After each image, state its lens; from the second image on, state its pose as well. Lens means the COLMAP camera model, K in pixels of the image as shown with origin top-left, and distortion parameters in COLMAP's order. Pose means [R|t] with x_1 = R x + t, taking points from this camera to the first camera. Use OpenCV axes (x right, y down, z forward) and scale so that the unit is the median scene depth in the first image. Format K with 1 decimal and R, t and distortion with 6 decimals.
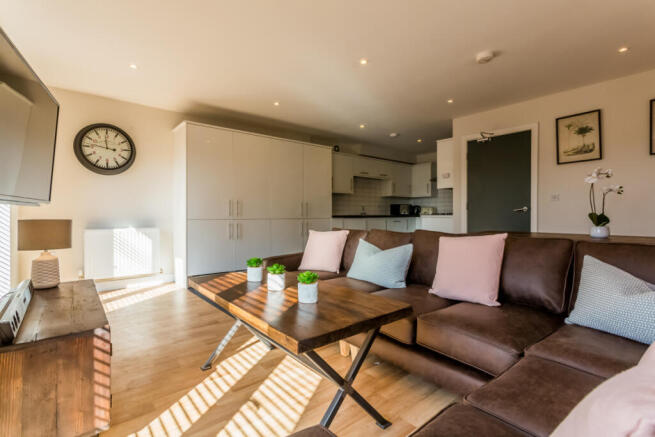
lens RADIAL K [[314.0, 0, 328.1], [0, 314.0, 215.0], [0, 0, 1]] dist [0.000871, 0.000287]
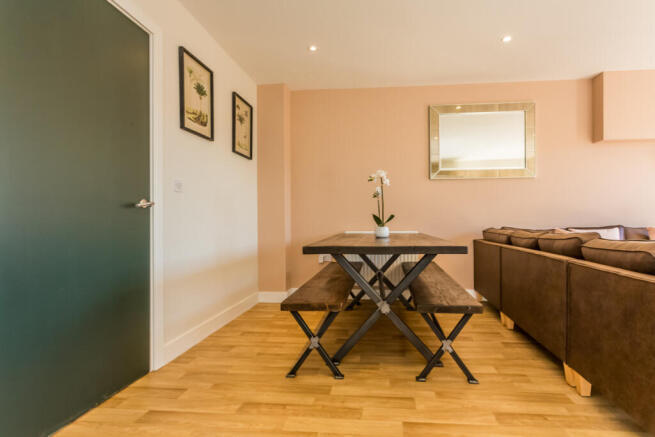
lens RADIAL K [[329.3, 0, 352.1], [0, 329.3, 217.5], [0, 0, 1]] dist [0.000443, 0.000227]
pose [[-0.704328, 0.008244, 0.709827, 0.101722], [0.006941, 0.999965, -0.004726, 0.005683], [-0.709841, 0.001598, -0.704360, 1.299505]]
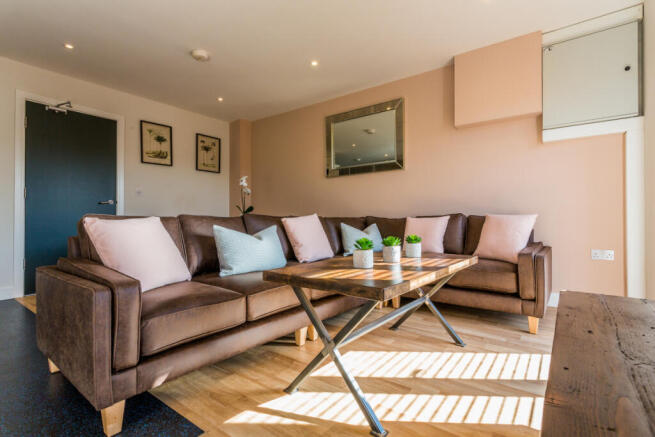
lens RADIAL K [[319.6, 0, 327.5], [0, 319.6, 218.5], [0, 0, 1]] dist [0.000772, 0.000252]
pose [[-0.234054, 0.009435, 0.972178, -0.530779], [0.009611, 0.999927, -0.007390, 0.050202], [-0.972176, 0.007614, -0.234128, 0.688395]]
